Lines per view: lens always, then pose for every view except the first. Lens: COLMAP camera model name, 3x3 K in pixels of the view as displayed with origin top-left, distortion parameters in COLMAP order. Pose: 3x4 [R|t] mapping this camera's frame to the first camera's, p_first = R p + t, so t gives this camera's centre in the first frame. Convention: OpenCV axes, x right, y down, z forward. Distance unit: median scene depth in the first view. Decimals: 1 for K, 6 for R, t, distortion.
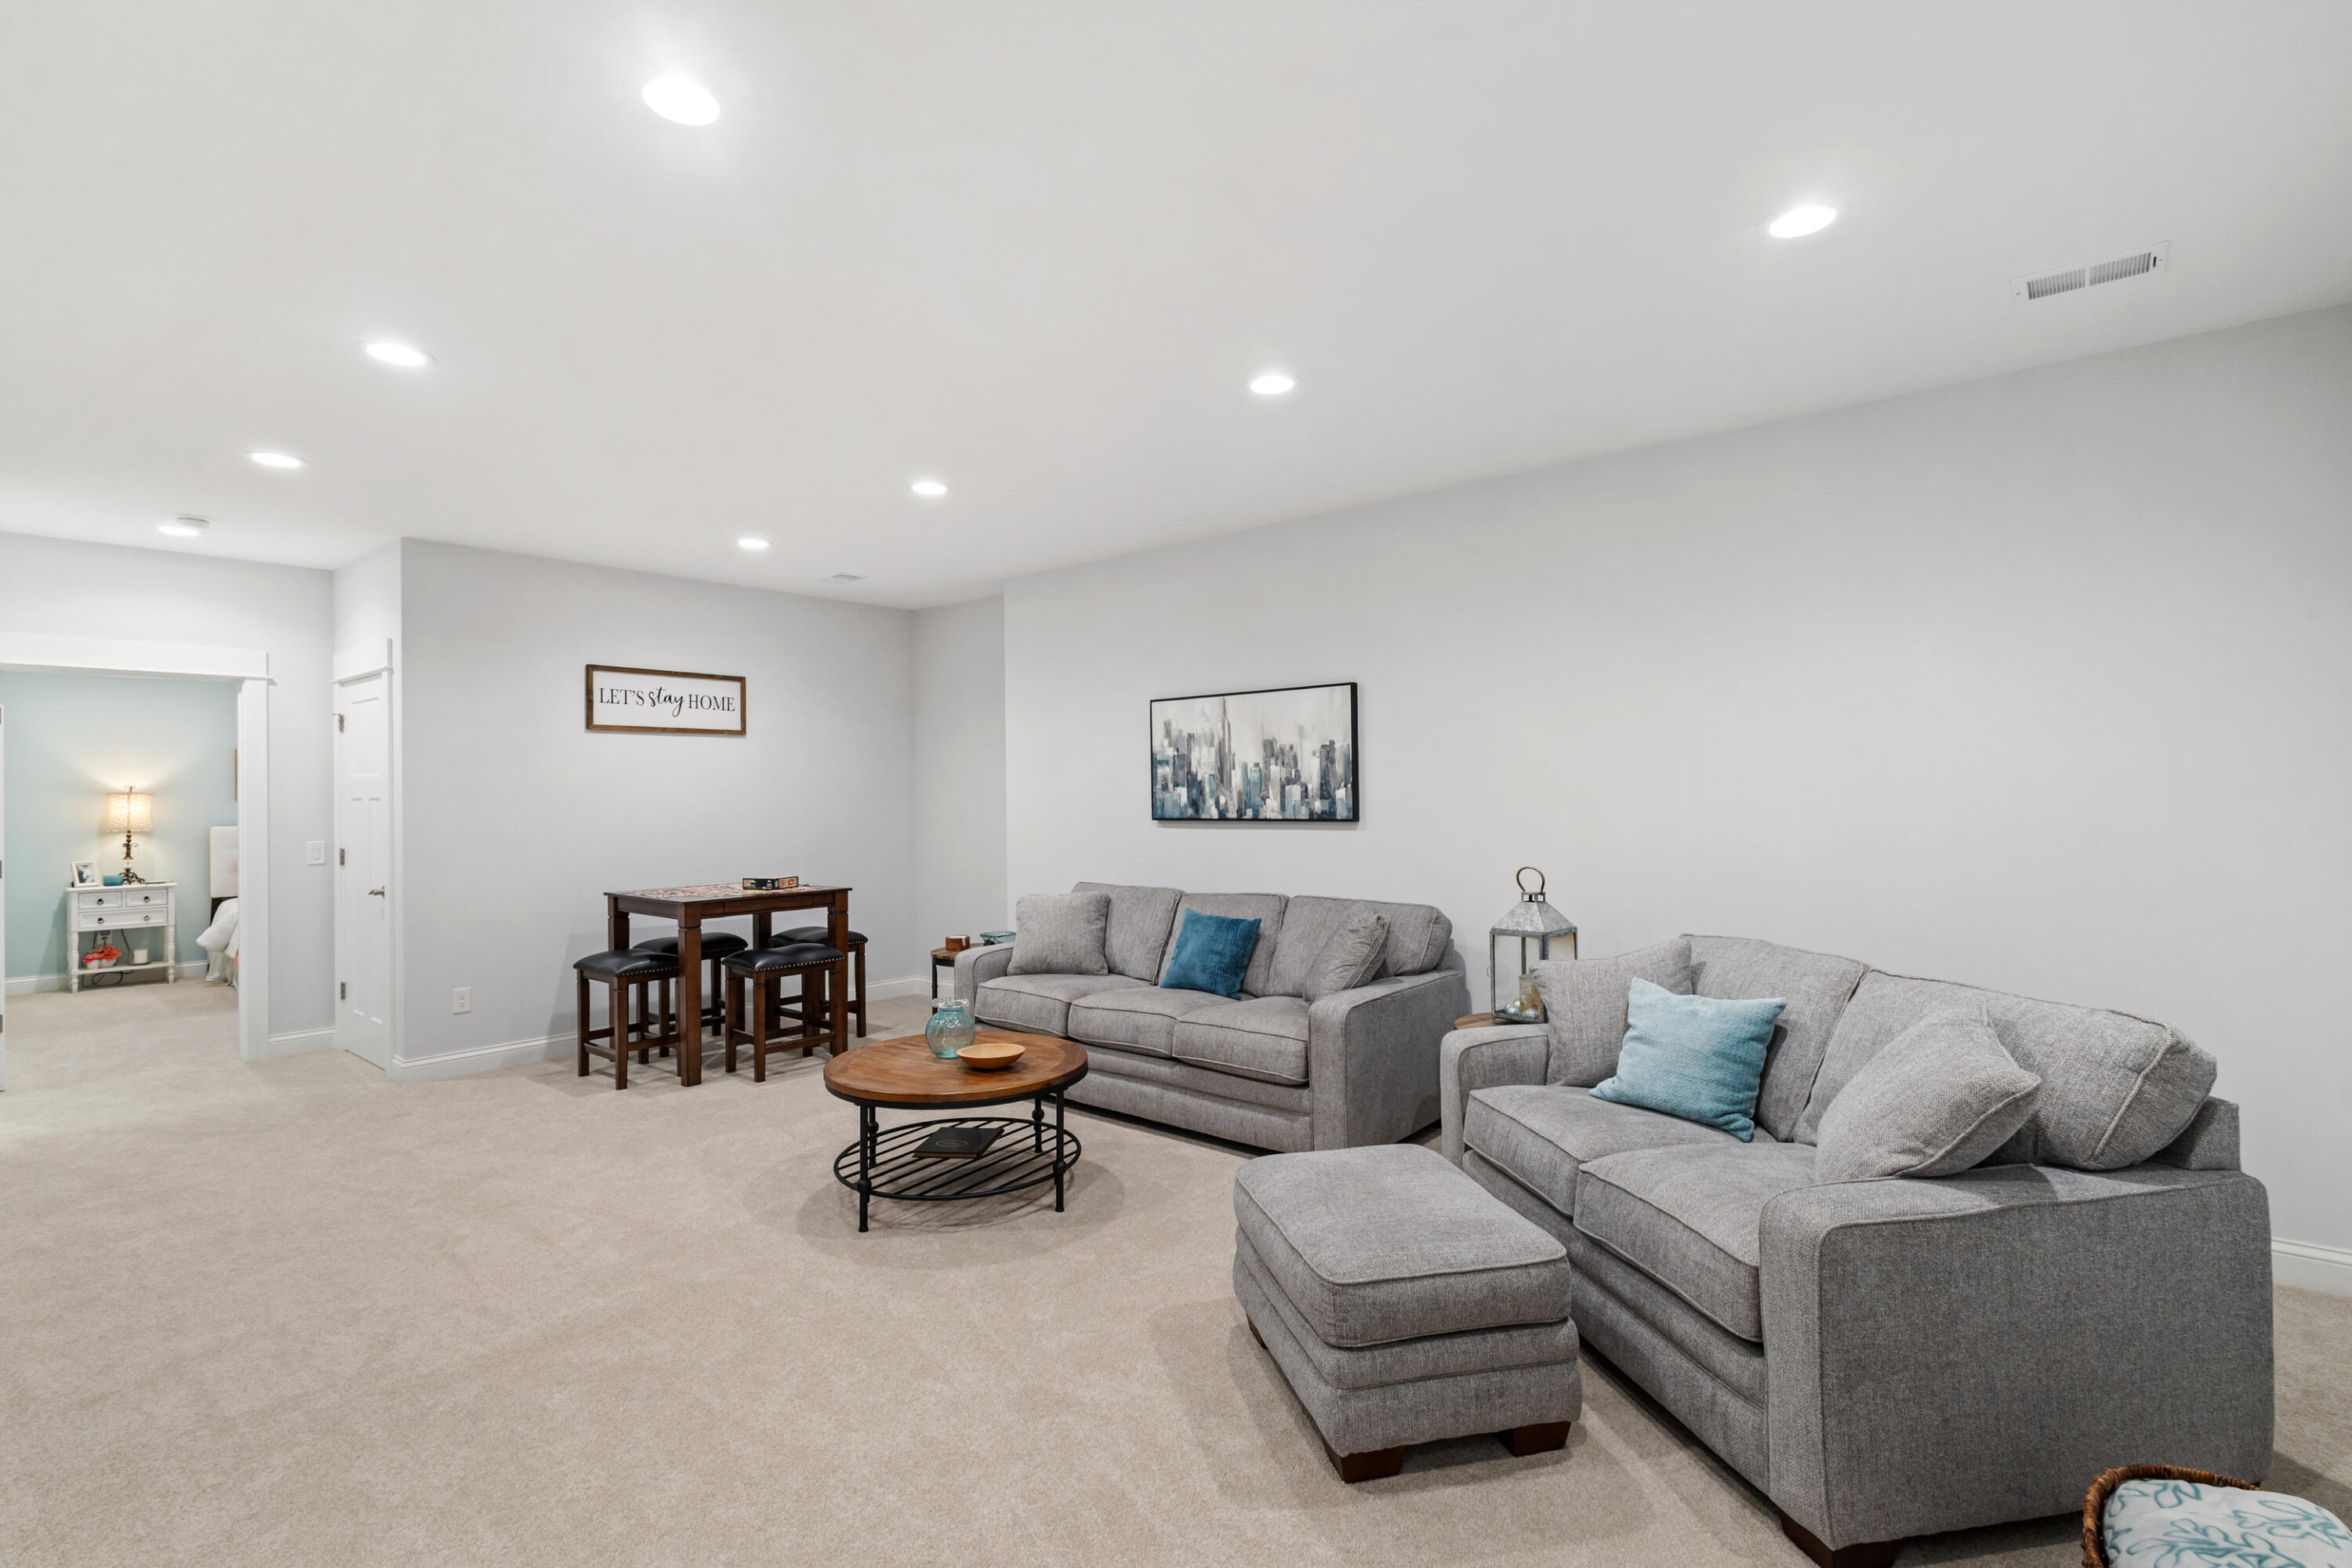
lens RADIAL K [[1096.4, 0, 1176.0], [0, 1096.4, 784.0], [0, 0, 1]] dist [0.000091, -0.000354]
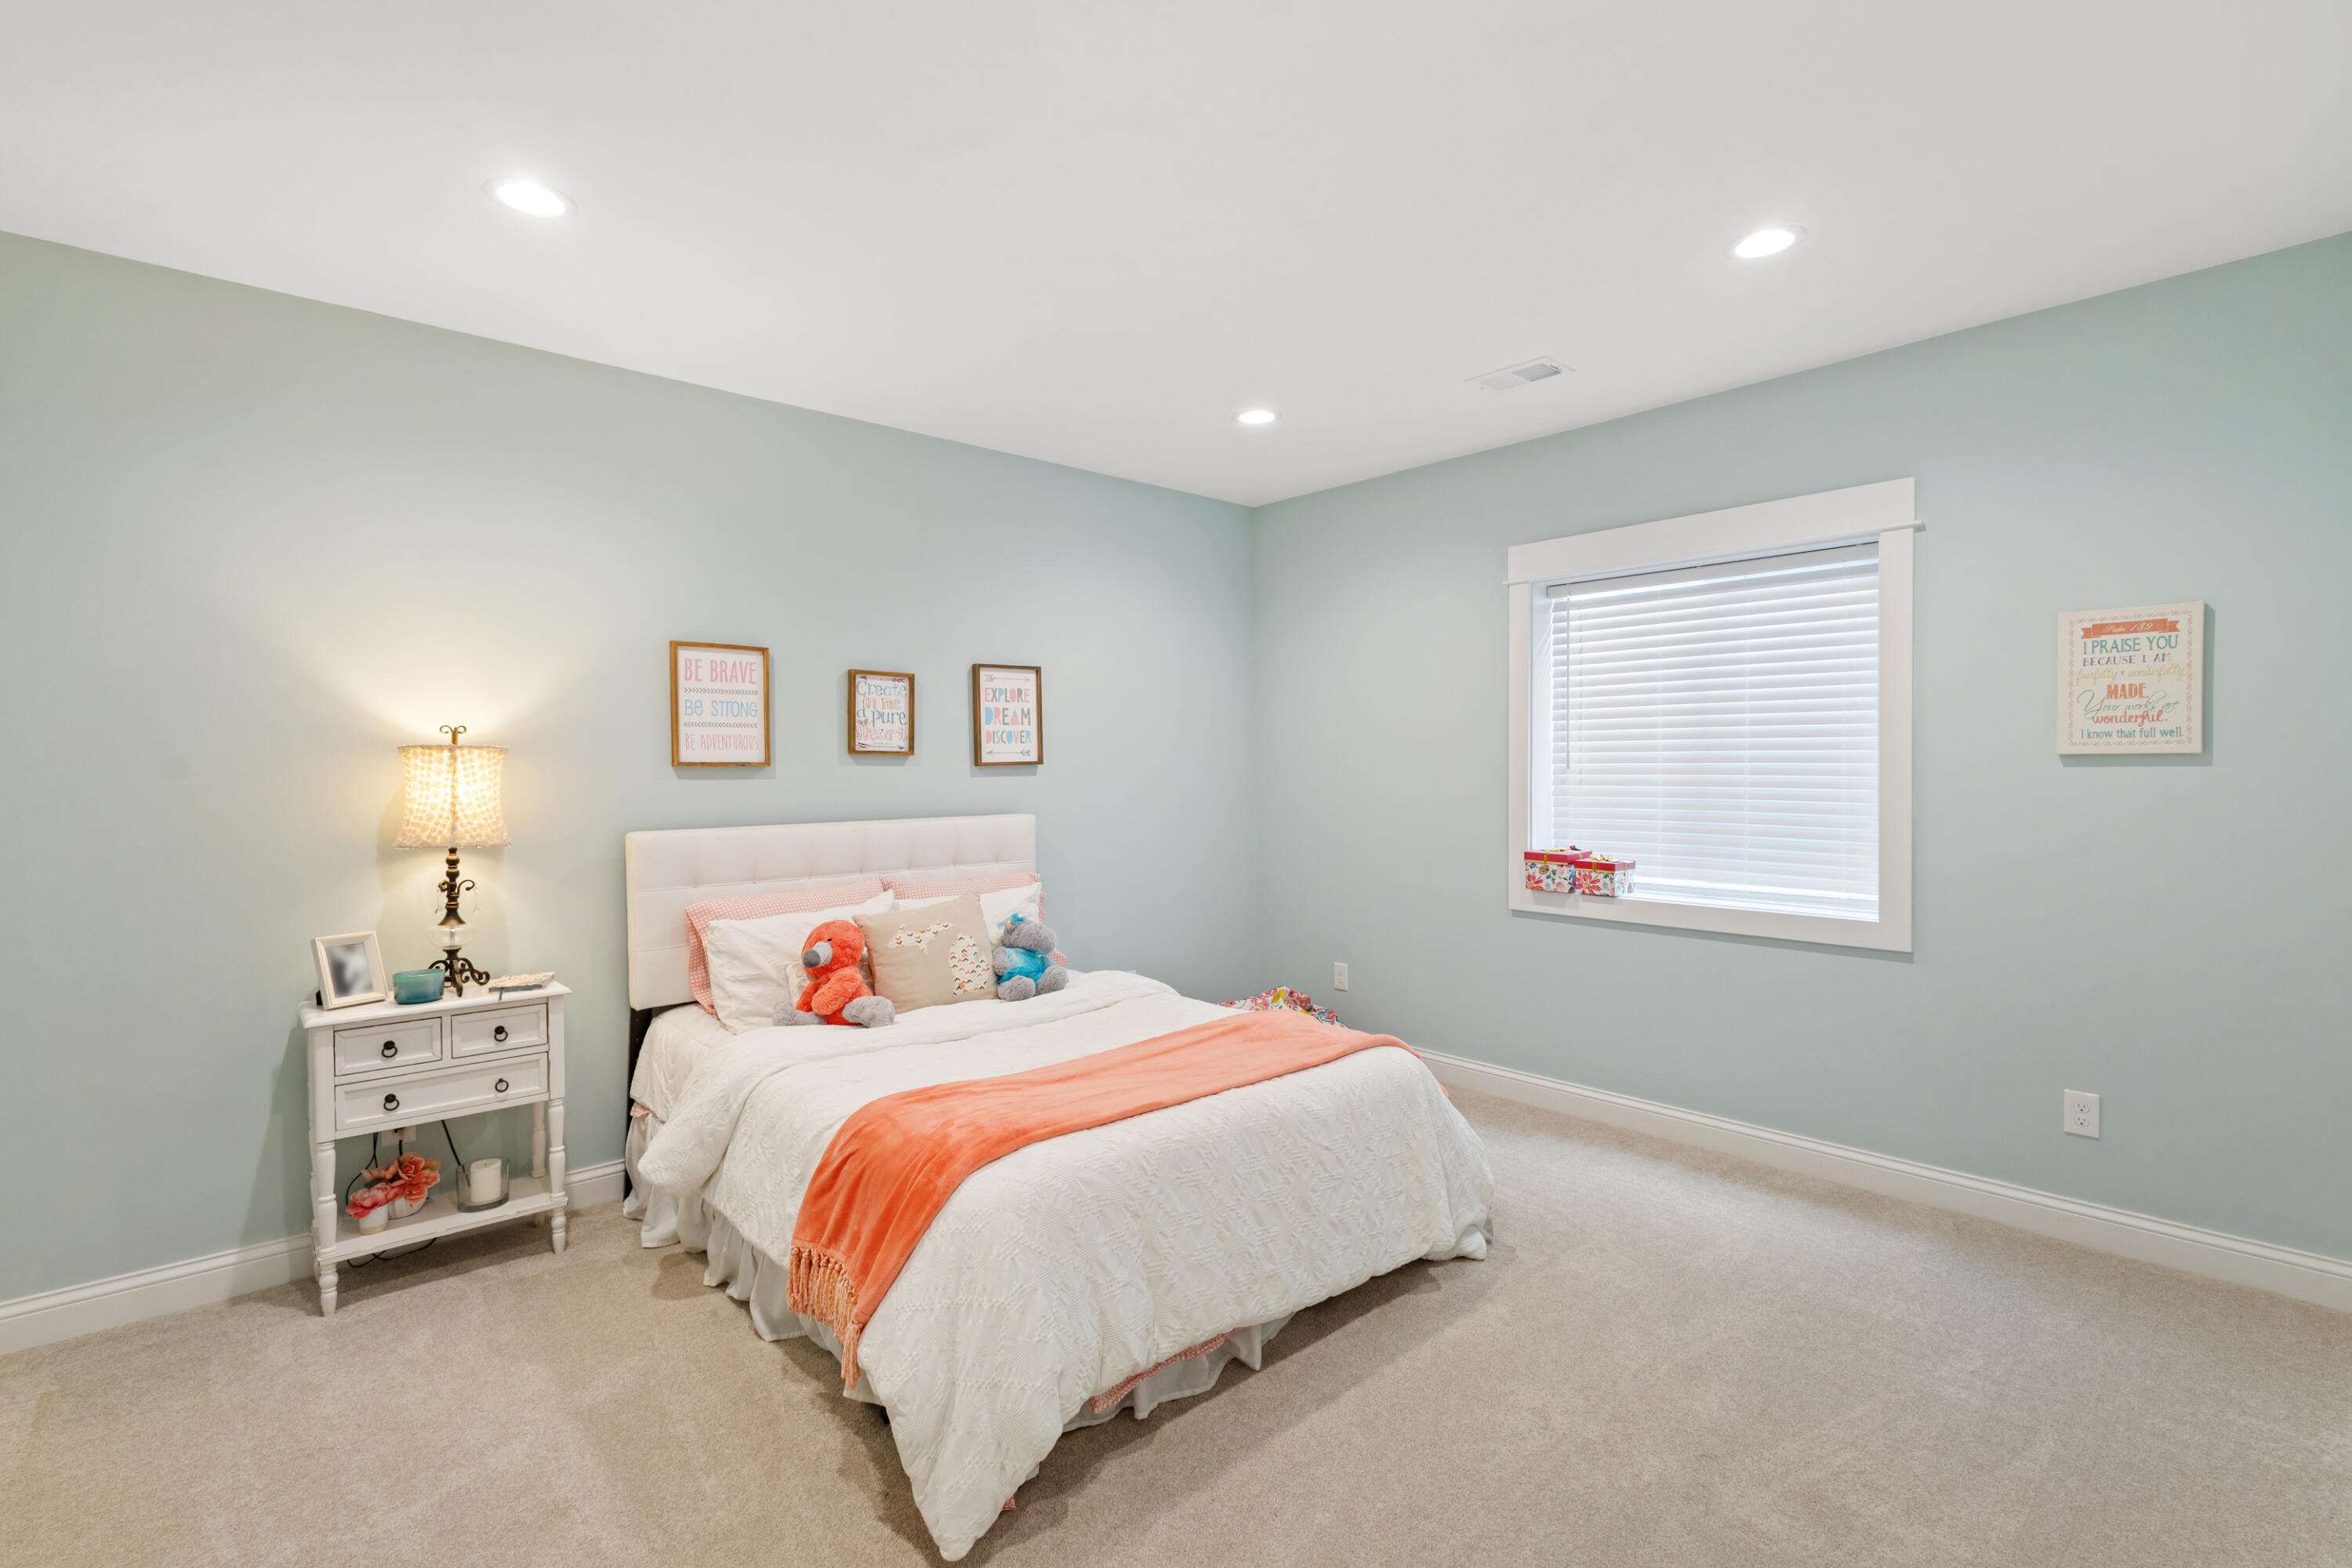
lens RADIAL K [[1103.3, 0, 1171.9], [0, 1103.3, 773.7], [0, 0, 1]] dist [0.007083, -0.000036]
pose [[0.990688, -0.003129, -0.136115, -0.670212], [0.005273, 0.999868, 0.015395, 0.013359], [0.136049, -0.015969, 0.990573, 0.669415]]
